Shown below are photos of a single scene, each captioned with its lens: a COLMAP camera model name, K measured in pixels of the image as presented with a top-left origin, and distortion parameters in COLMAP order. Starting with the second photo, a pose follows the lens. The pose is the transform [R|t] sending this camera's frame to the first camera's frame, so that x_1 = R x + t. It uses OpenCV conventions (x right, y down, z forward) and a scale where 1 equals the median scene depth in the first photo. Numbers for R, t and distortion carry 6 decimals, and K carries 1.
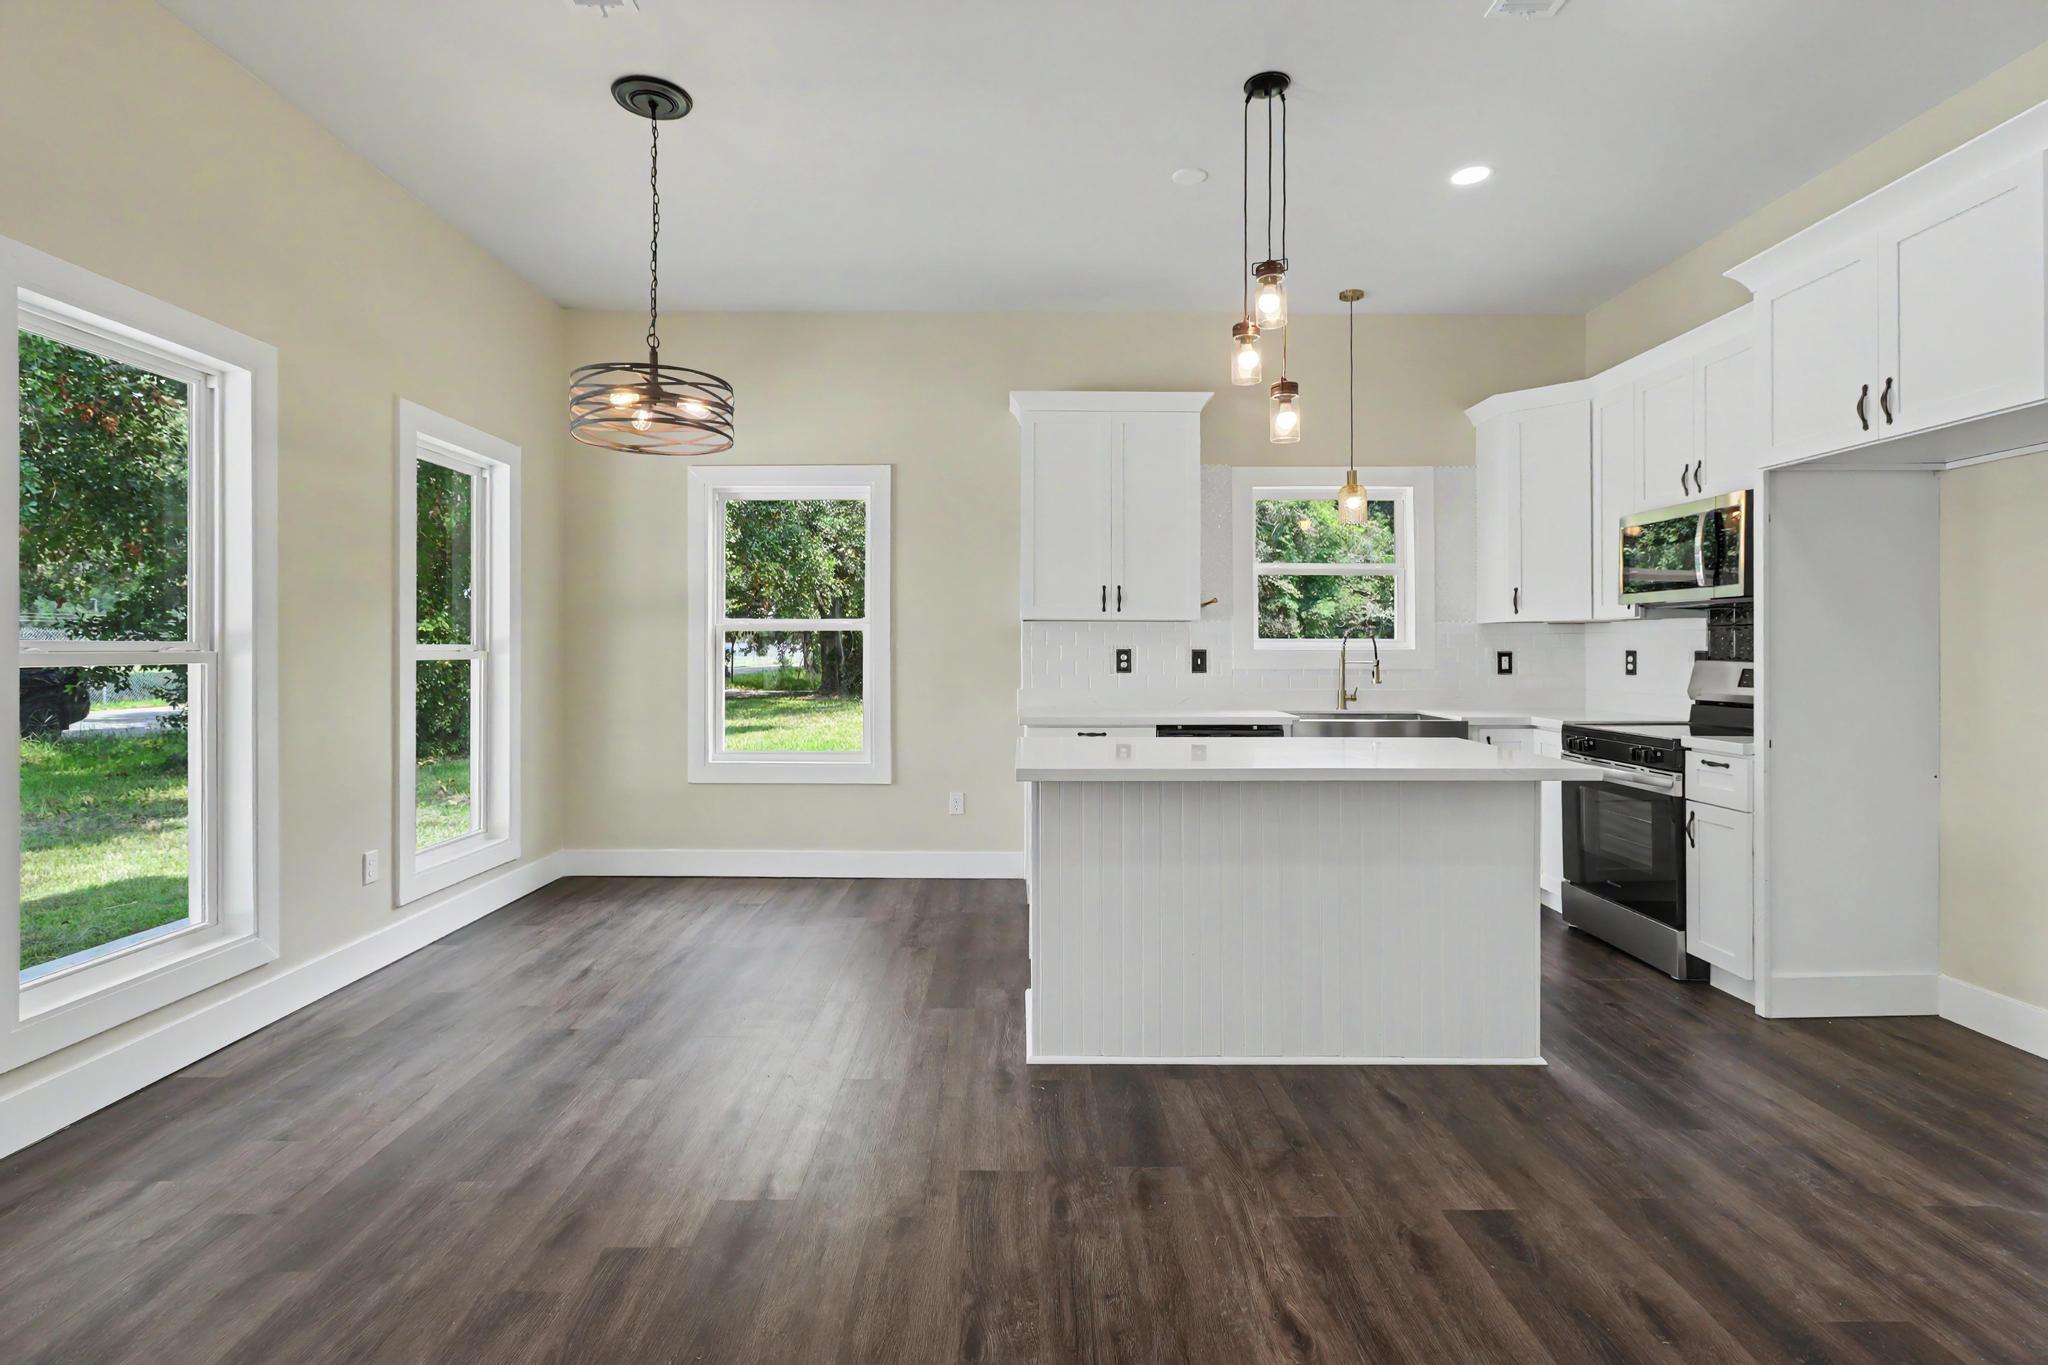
lens RADIAL K [[985.7, 0, 1027.2], [0, 985.7, 645.2], [0, 0, 1]] dist [-0.032541, 0.026345]
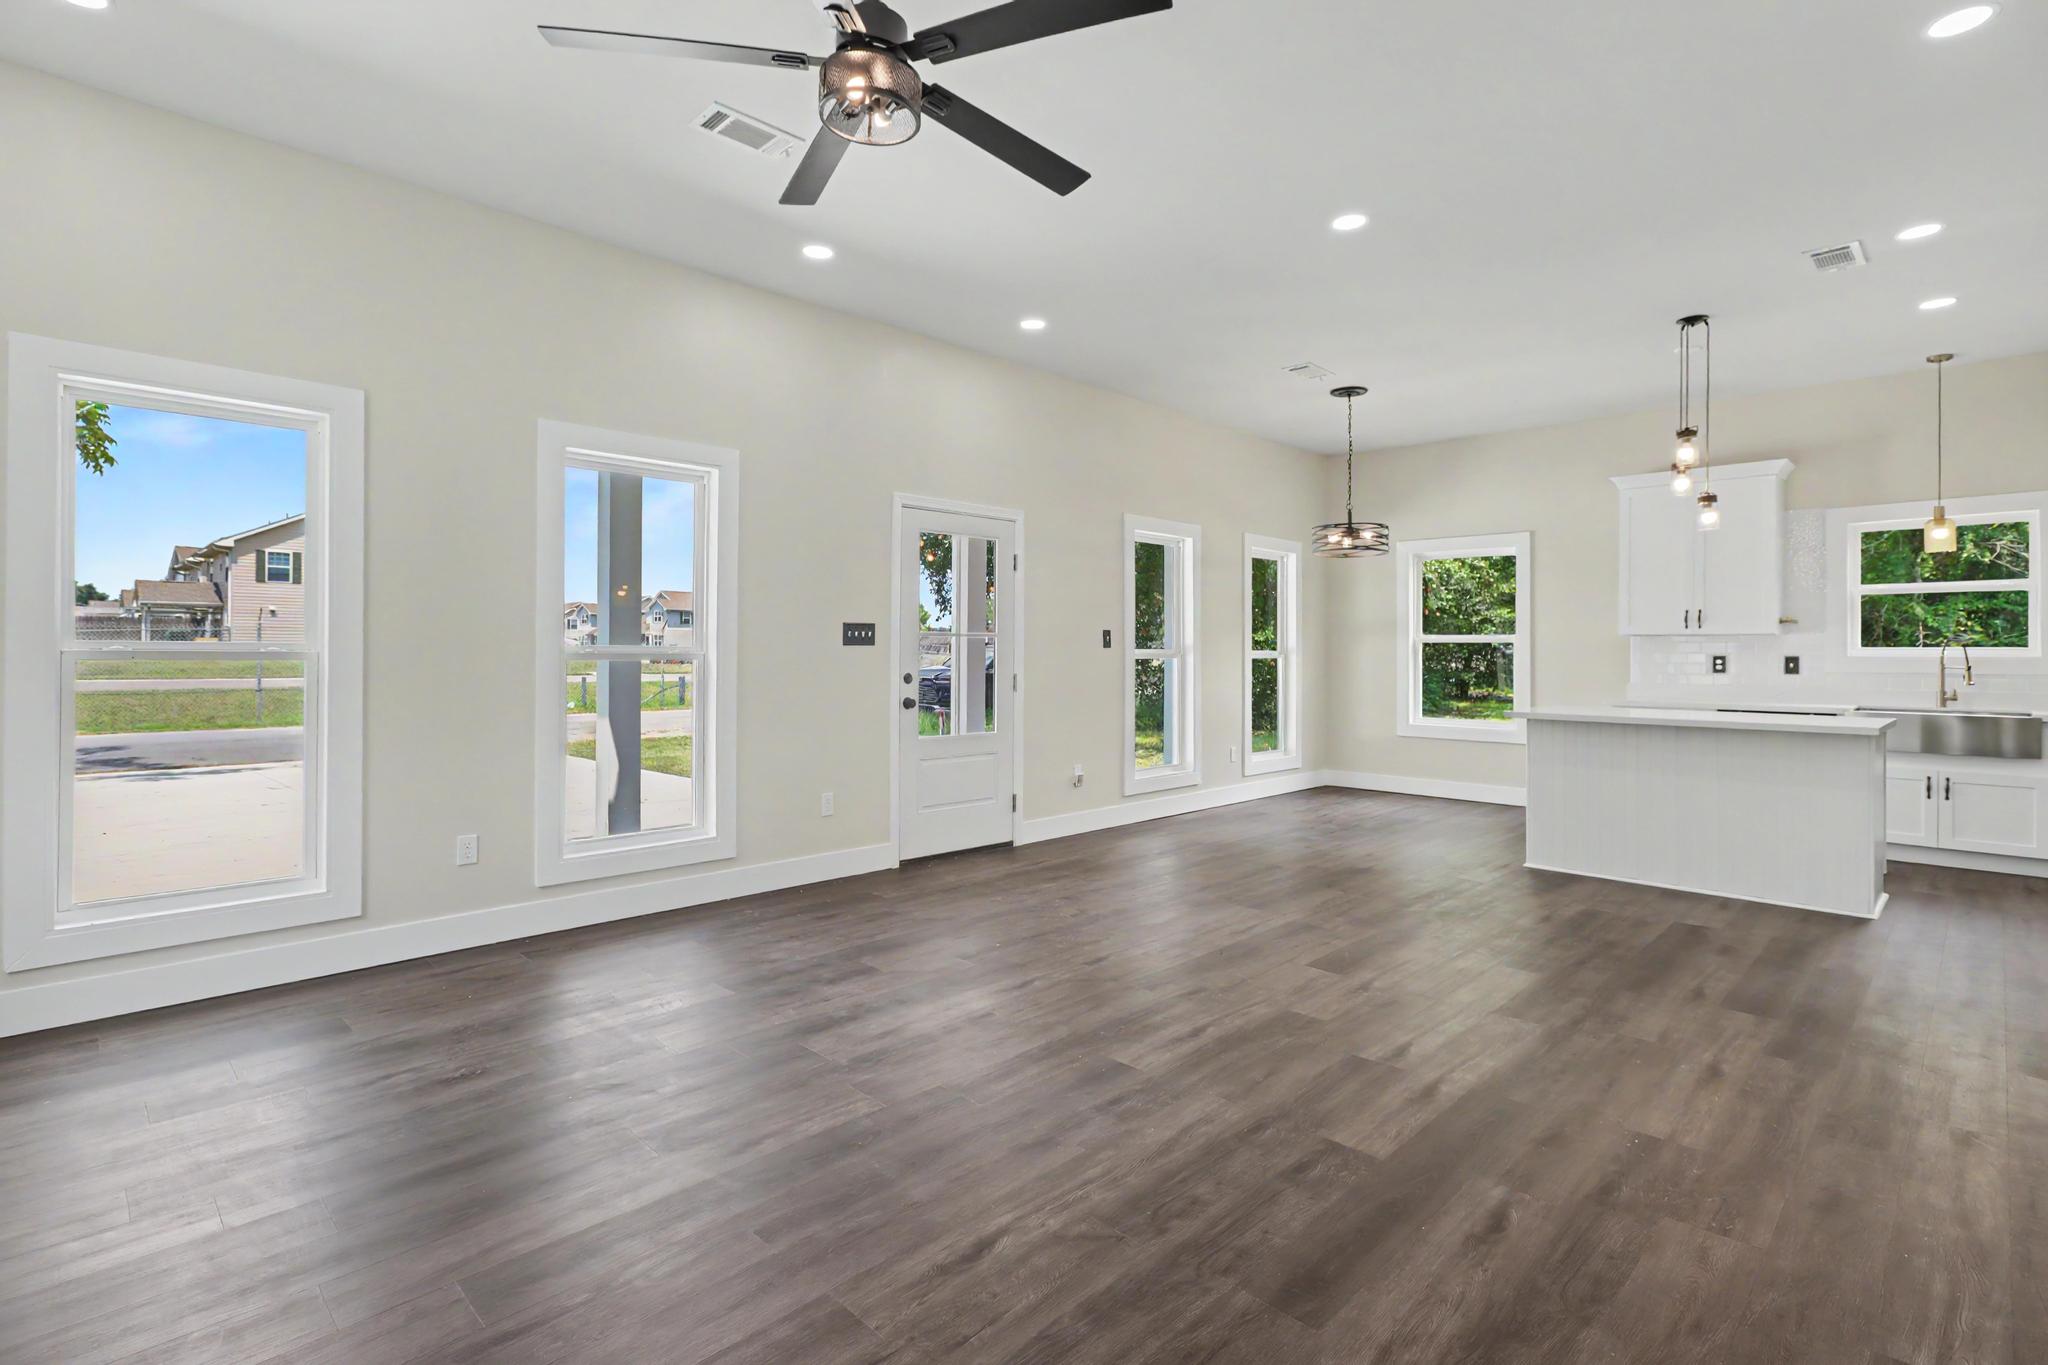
lens RADIAL K [[985.7, 0, 1027.2], [0, 985.7, 645.2], [0, 0, 1]] dist [-0.032541, 0.026345]
pose [[0.708008, 0.000040, -0.706204, 0.442184], [-0.000938, 0.999999, -0.000883, -0.009157], [0.706204, 0.001287, 0.708008, -0.705215]]
